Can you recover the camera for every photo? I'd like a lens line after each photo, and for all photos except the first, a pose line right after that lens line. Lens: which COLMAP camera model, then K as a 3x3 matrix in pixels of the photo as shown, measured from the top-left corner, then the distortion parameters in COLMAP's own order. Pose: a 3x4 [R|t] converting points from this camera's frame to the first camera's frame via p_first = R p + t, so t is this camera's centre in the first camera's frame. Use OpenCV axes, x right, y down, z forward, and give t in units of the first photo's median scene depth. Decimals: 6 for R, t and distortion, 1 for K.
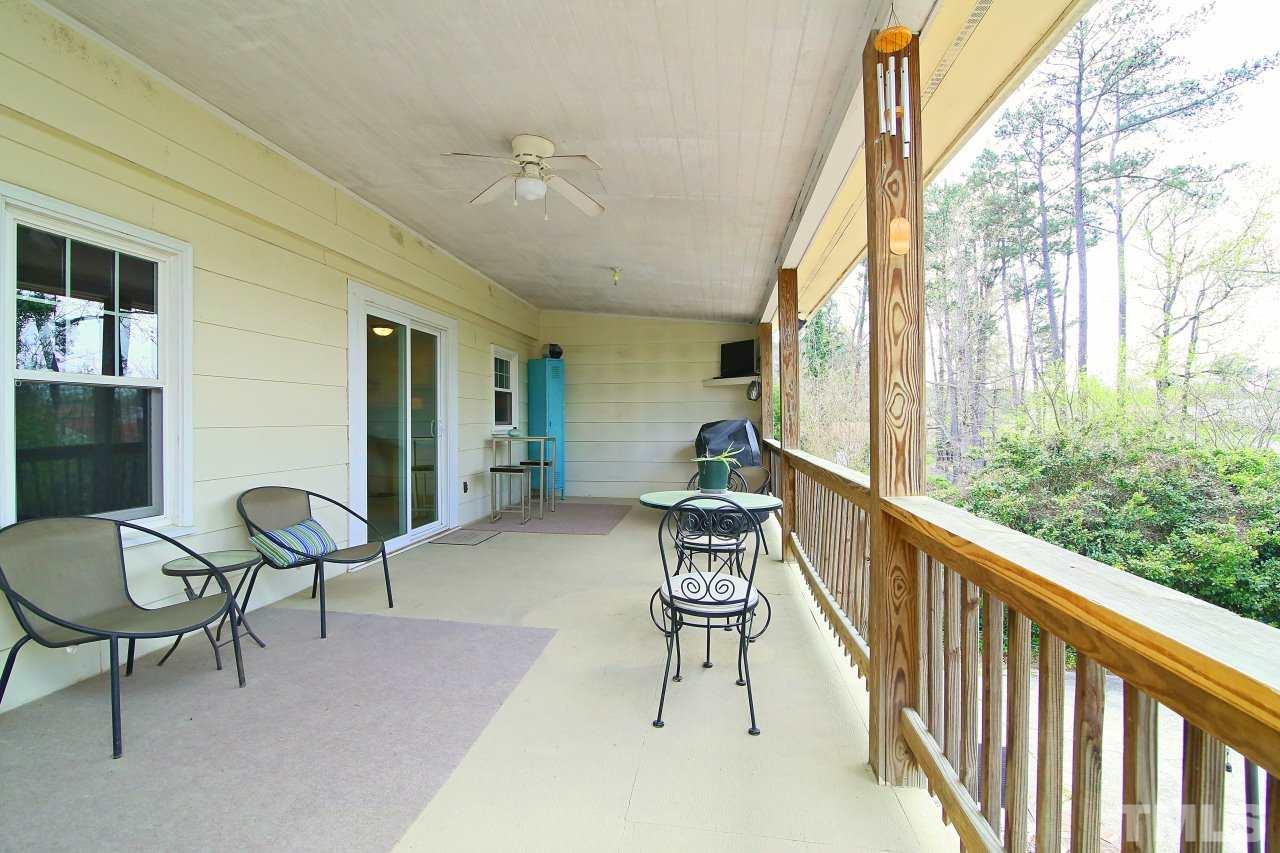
lens RADIAL K [[752.5, 0, 636.8], [0, 752.5, 422.6], [0, 0, 1]] dist [-0.004575, -0.000975]
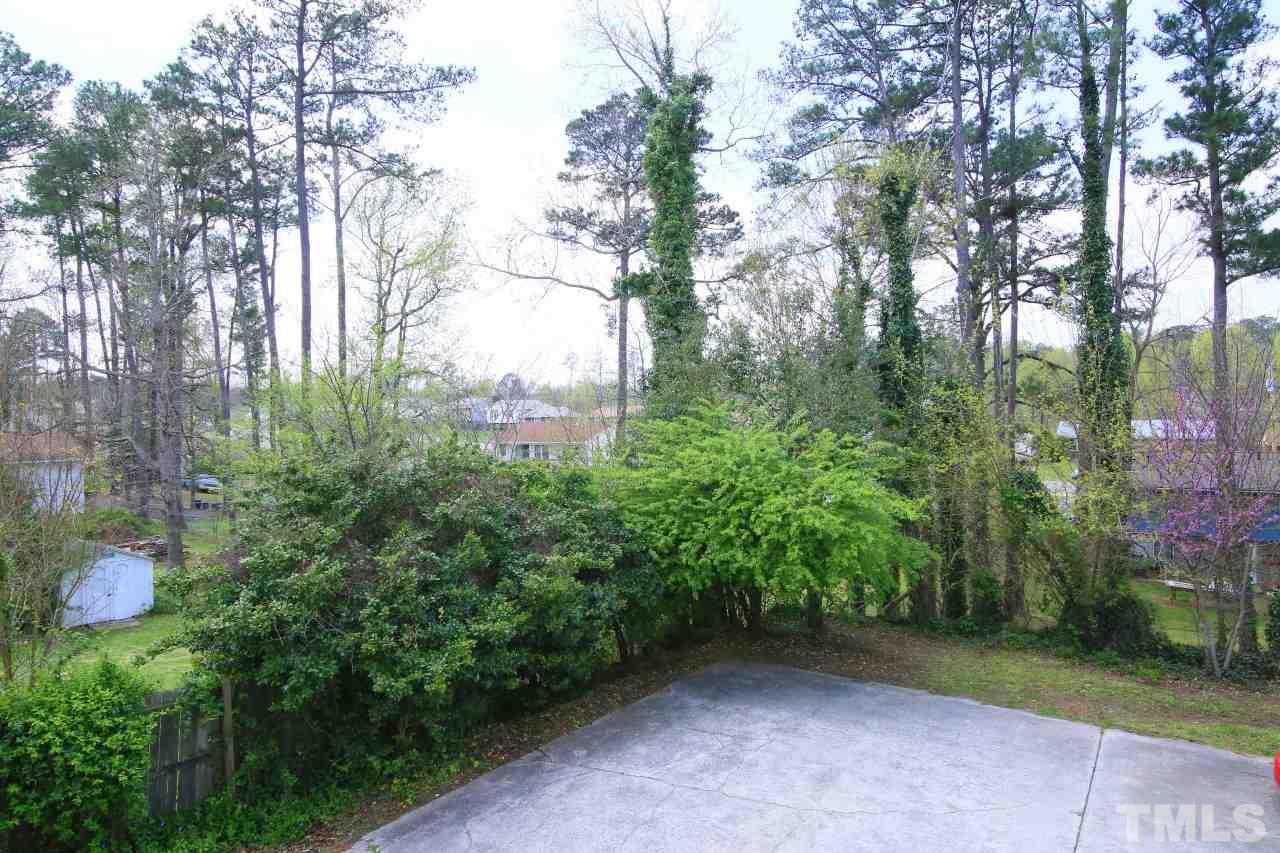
lens RADIAL K [[752.5, 0, 635.2], [0, 752.5, 427.2], [0, 0, 1]] dist [-0.004575, -0.000975]
pose [[0.517112, -0.027056, 0.855490, 0.055082], [0.013198, 0.999633, 0.023636, -0.013492], [-0.855816, -0.000932, 0.517279, 0.234717]]
